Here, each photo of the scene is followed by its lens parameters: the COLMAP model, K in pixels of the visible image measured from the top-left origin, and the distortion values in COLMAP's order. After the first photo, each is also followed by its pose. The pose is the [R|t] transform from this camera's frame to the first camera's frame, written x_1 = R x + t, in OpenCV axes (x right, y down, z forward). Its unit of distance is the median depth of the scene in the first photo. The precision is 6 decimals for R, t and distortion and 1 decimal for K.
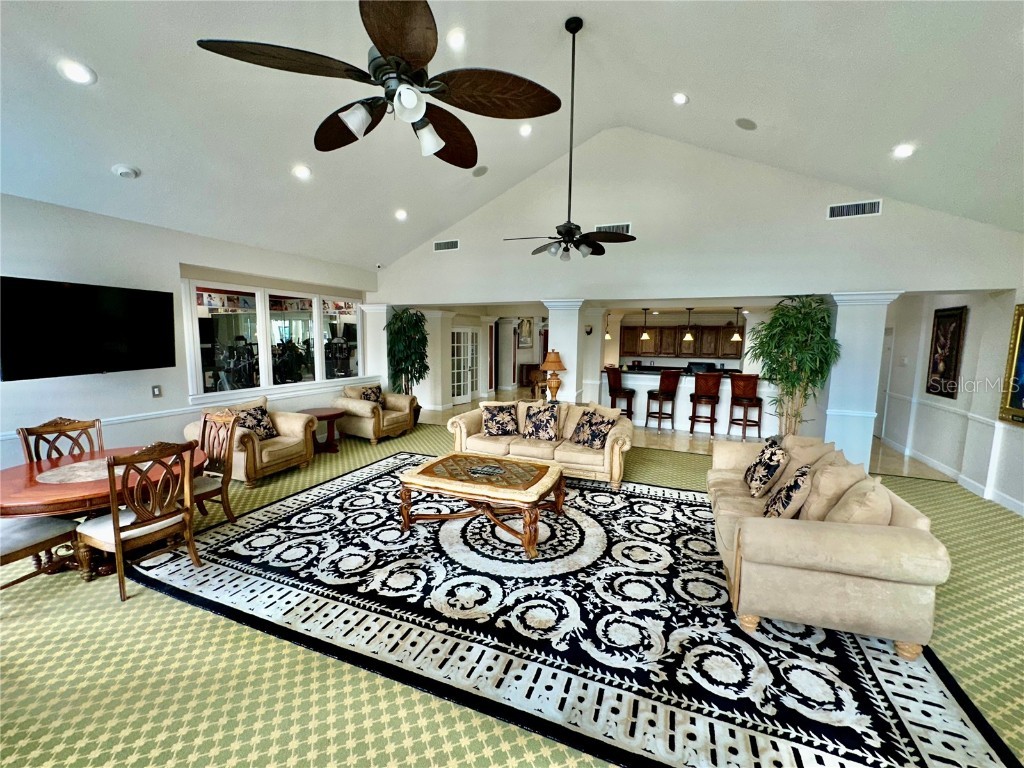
lens RADIAL K [[410.7, 0, 522.8], [0, 410.7, 383.4], [0, 0, 1]] dist [0.006245, 0.001288]
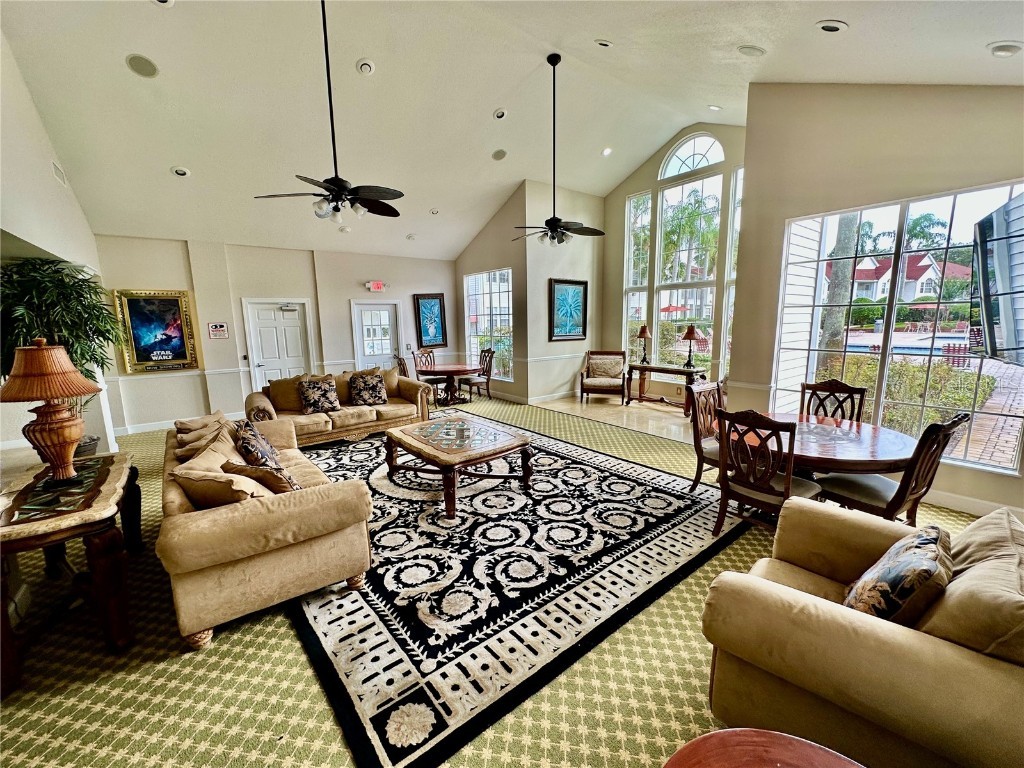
lens RADIAL K [[410.7, 0, 512.7], [0, 410.7, 385.1], [0, 0, 1]] dist [0.006245, 0.001288]
pose [[-0.863662, -0.077049, 0.498148, -0.725786], [0.066997, 0.961935, 0.264939, -0.174180], [-0.499599, 0.262192, -0.825625, 1.747834]]
